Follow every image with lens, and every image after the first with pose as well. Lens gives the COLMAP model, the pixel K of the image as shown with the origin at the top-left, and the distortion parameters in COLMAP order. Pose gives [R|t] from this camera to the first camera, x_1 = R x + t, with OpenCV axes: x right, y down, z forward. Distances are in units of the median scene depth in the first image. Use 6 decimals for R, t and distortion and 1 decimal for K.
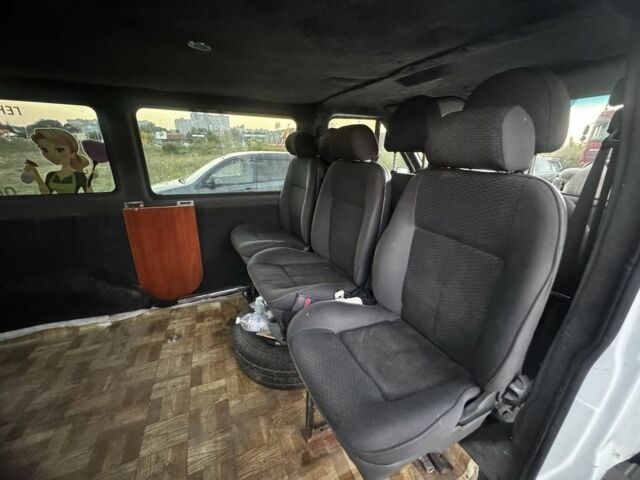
lens RADIAL K [[257.9, 0, 320.0], [0, 257.9, 240.0], [0, 0, 1]] dist [-0.001455, -0.000449]
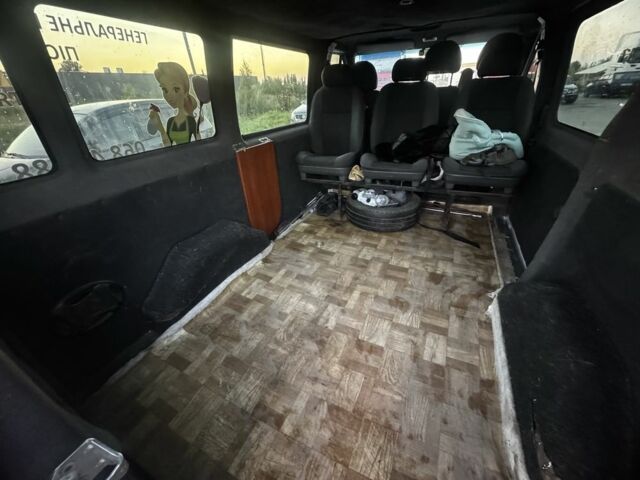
lens RADIAL K [[257.9, 0, 320.0], [0, 257.9, 240.0], [0, 0, 1]] dist [-0.001455, -0.000449]
pose [[0.751180, -0.379838, 0.539862, -1.273218], [0.277652, 0.923799, 0.263636, 0.026496], [-0.598864, -0.048145, 0.799403, -0.017198]]
